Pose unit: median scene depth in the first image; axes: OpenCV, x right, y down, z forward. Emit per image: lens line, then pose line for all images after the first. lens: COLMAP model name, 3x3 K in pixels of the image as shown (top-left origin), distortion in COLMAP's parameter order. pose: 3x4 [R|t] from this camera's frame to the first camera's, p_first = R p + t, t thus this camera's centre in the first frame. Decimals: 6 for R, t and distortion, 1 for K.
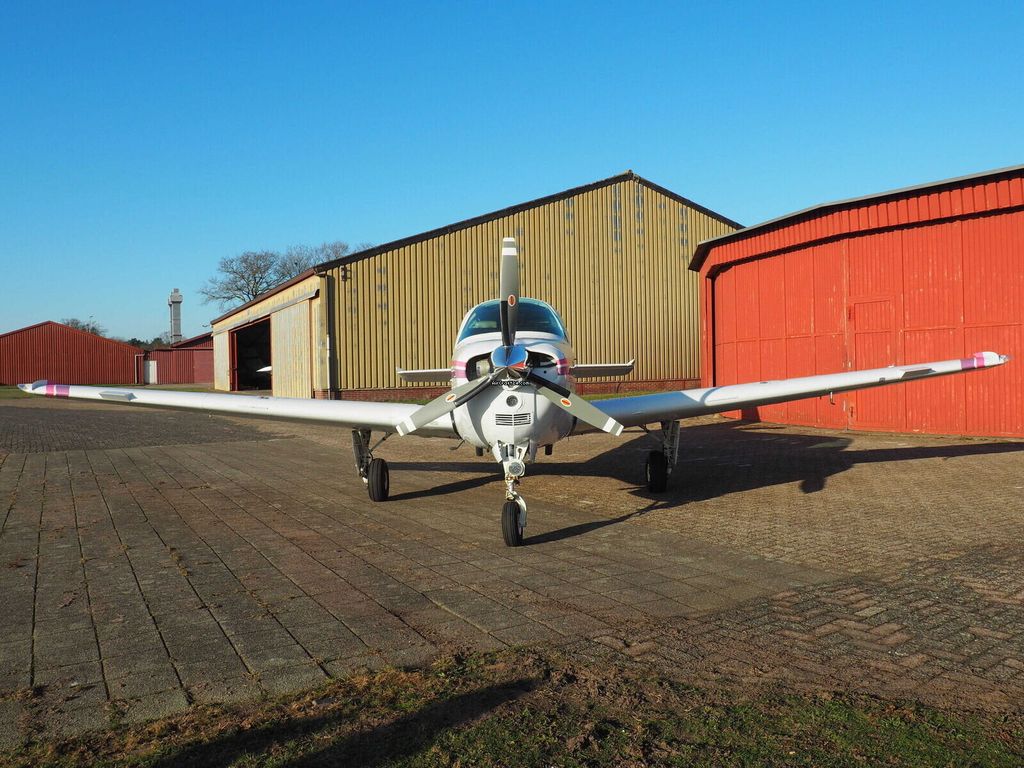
lens RADIAL K [[877.8, 0, 512.0], [0, 877.8, 384.0], [0, 0, 1]] dist [-0.002849, -0.002366]
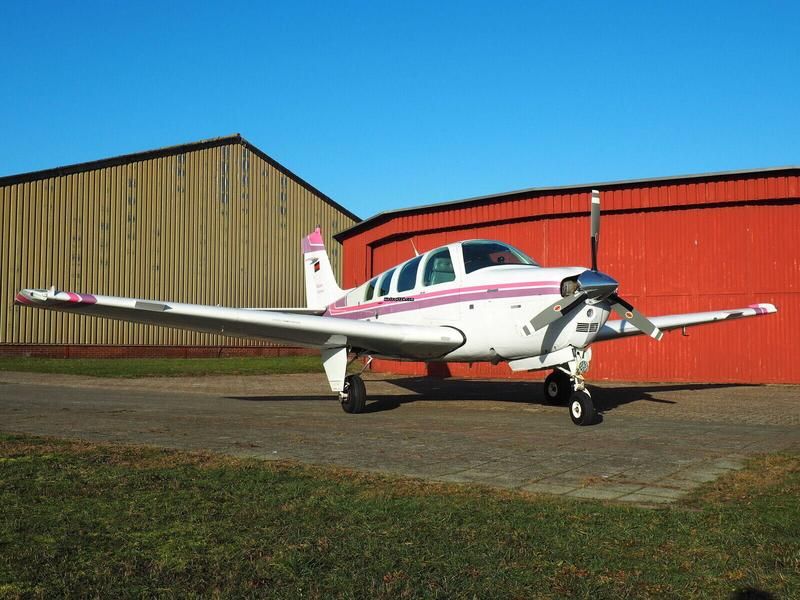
lens RADIAL K [[966.2, 0, 400.0], [0, 966.2, 300.0], [0, 0, 1]] dist [0.070168, 0.022710]
pose [[0.884607, 0.049752, 0.463676, -0.707765], [-0.014698, 0.996773, -0.078911, 0.090606], [-0.466105, 0.062990, 0.882484, -0.117127]]
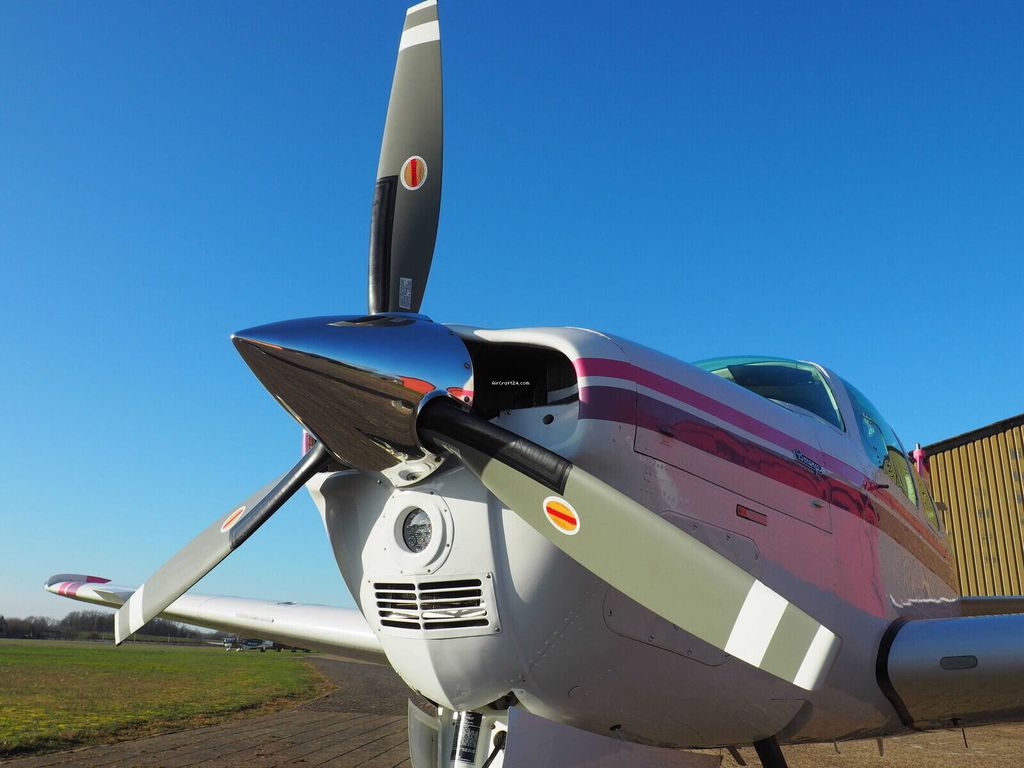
lens RADIAL K [[877.8, 0, 512.0], [0, 877.8, 384.0], [0, 0, 1]] dist [-0.002849, -0.002366]
pose [[0.844964, -0.120259, -0.521127, 0.127160], [-0.052134, 0.951230, -0.304044, 0.042961], [0.532275, 0.284075, 0.797486, 0.604266]]
